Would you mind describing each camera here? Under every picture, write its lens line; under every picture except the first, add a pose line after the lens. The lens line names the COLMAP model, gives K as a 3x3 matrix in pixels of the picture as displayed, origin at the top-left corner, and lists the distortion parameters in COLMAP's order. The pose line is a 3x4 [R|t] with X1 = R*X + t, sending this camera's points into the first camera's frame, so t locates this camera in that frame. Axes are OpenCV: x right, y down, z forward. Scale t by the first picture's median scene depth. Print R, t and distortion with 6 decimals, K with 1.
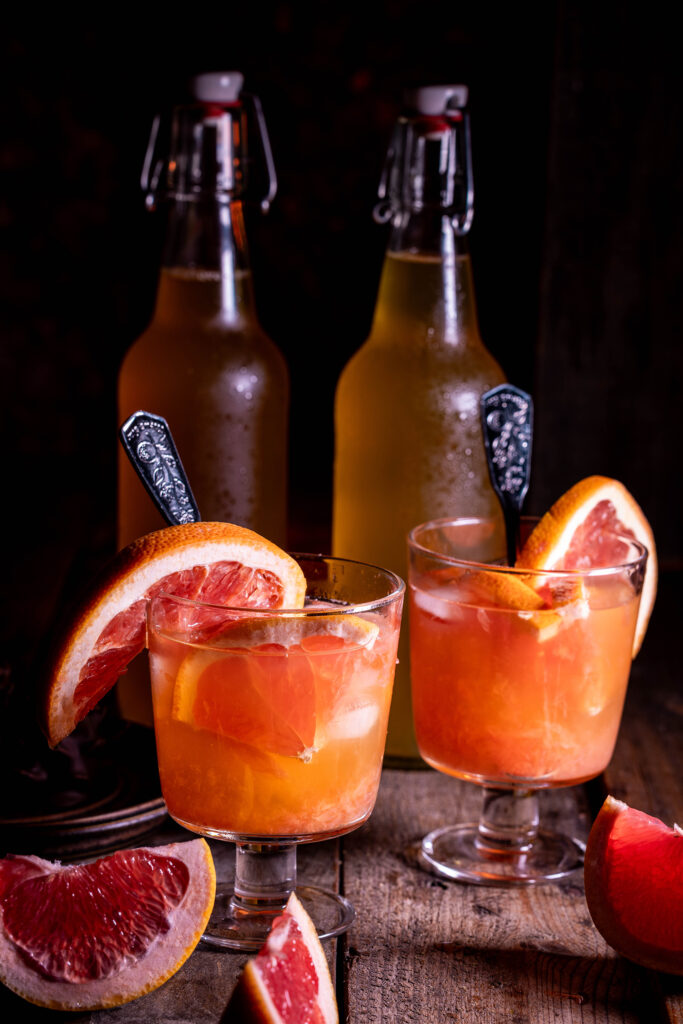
lens RADIAL K [[2934.4, 0, 341.5], [0, 2934.4, 512.0], [0, 0, 1]] dist [0.061260, 0.800905]
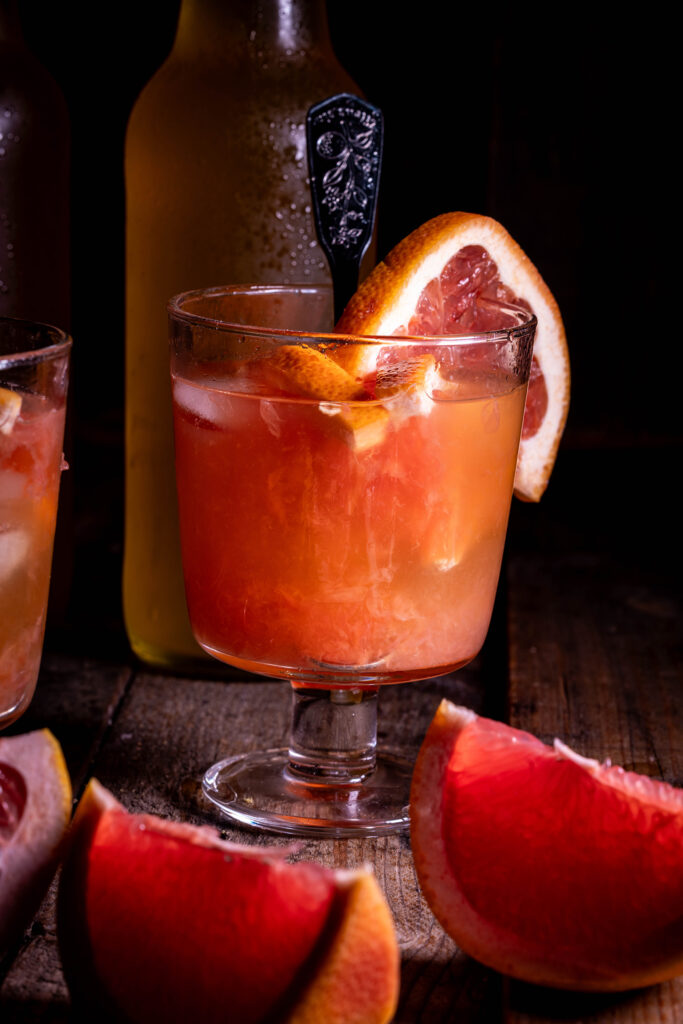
lens RADIAL K [[2934.4, 0, 341.5], [0, 2934.4, 512.0], [0, 0, 1]] dist [0.061260, 0.800905]
pose [[0.998355, 0.001770, -0.057314, 0.097248], [-0.002590, 0.999895, -0.014228, 0.063982], [0.057283, 0.014353, 0.998255, 0.345723]]
